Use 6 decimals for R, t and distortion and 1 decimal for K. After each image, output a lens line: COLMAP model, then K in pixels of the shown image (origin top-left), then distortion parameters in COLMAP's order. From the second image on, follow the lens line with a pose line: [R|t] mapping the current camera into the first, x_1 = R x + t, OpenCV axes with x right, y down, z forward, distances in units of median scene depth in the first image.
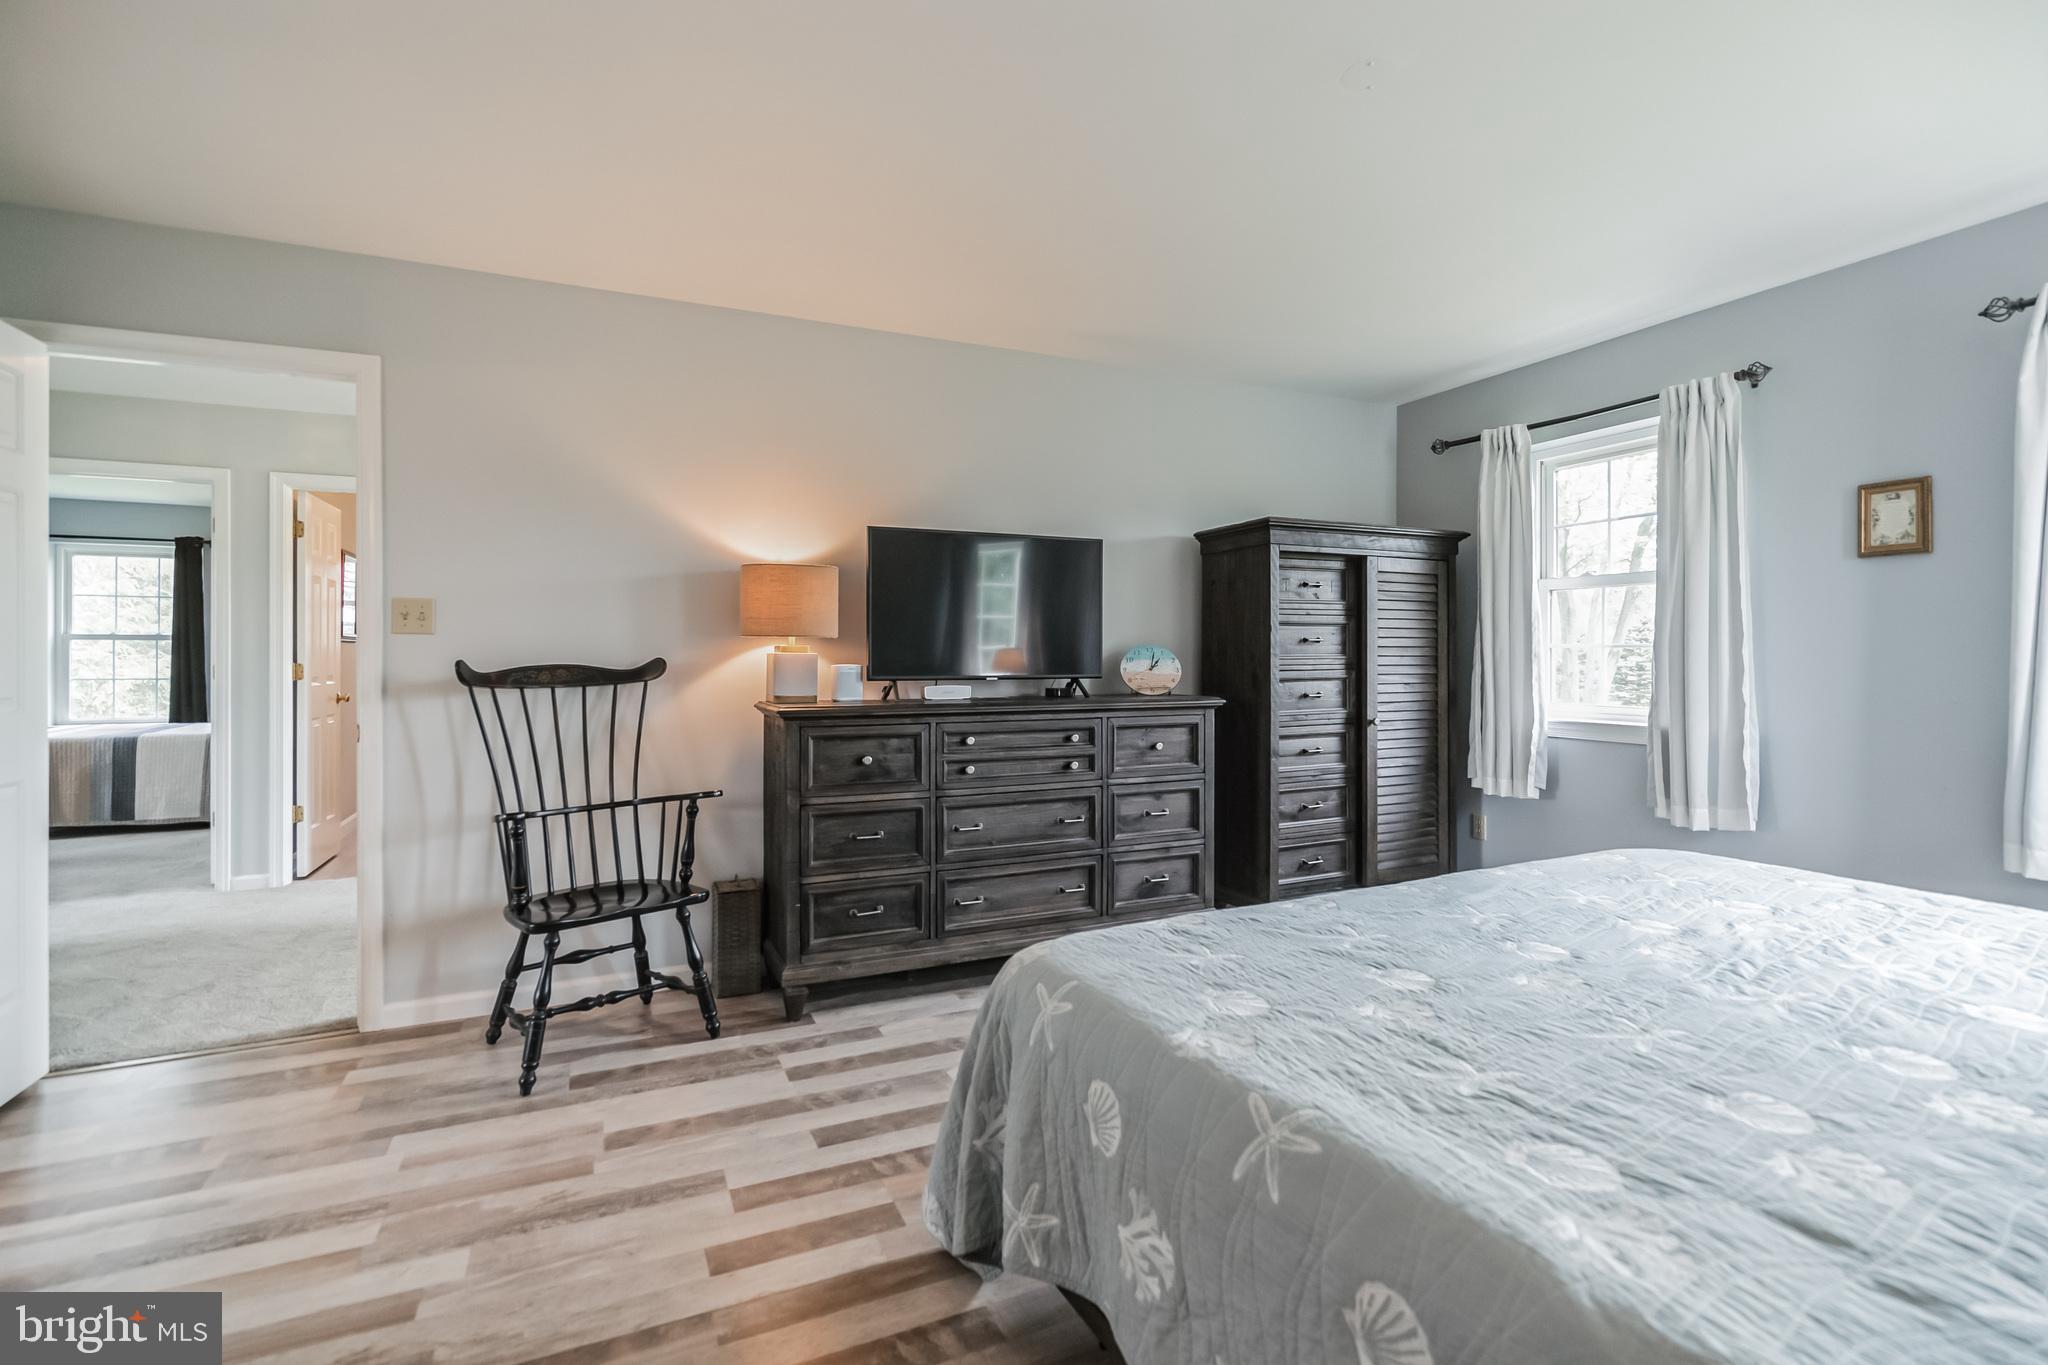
lens RADIAL K [[940.9, 0, 1022.4], [0, 940.9, 665.9], [0, 0, 1]] dist [-0.004822, 0.002492]
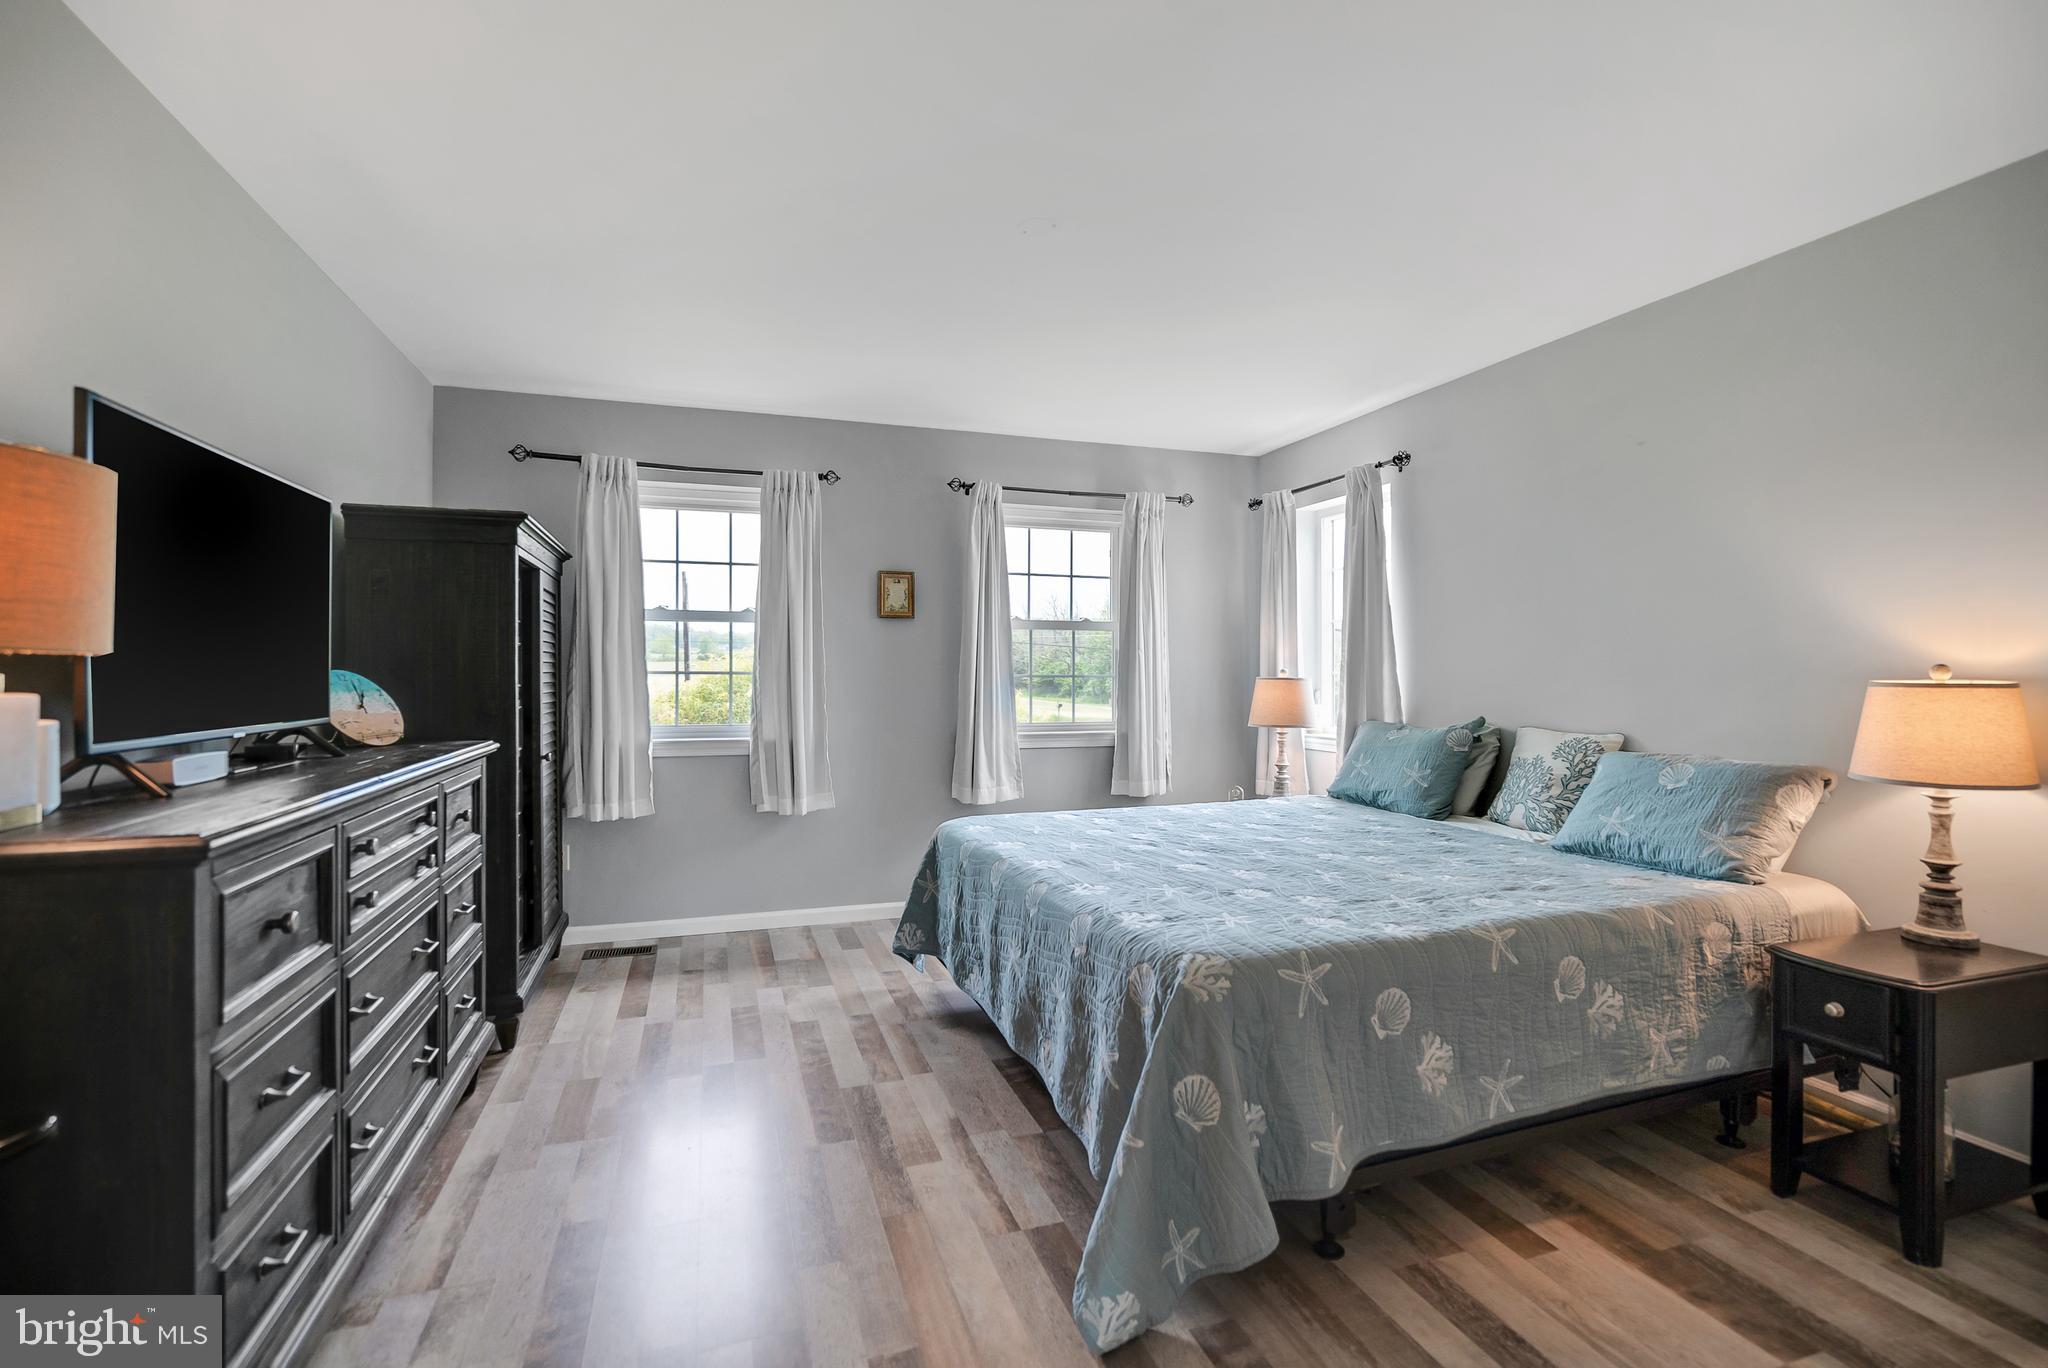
lens RADIAL K [[949.1, 0, 1020.3], [0, 949.1, 680.0], [0, 0, 1]] dist [-0.001534, 0.001470]
pose [[0.090441, -0.006315, 0.995882, -0.634373], [0.003837, 0.999975, 0.005993, -0.022235], [-0.995894, 0.003279, 0.090463, 0.634875]]
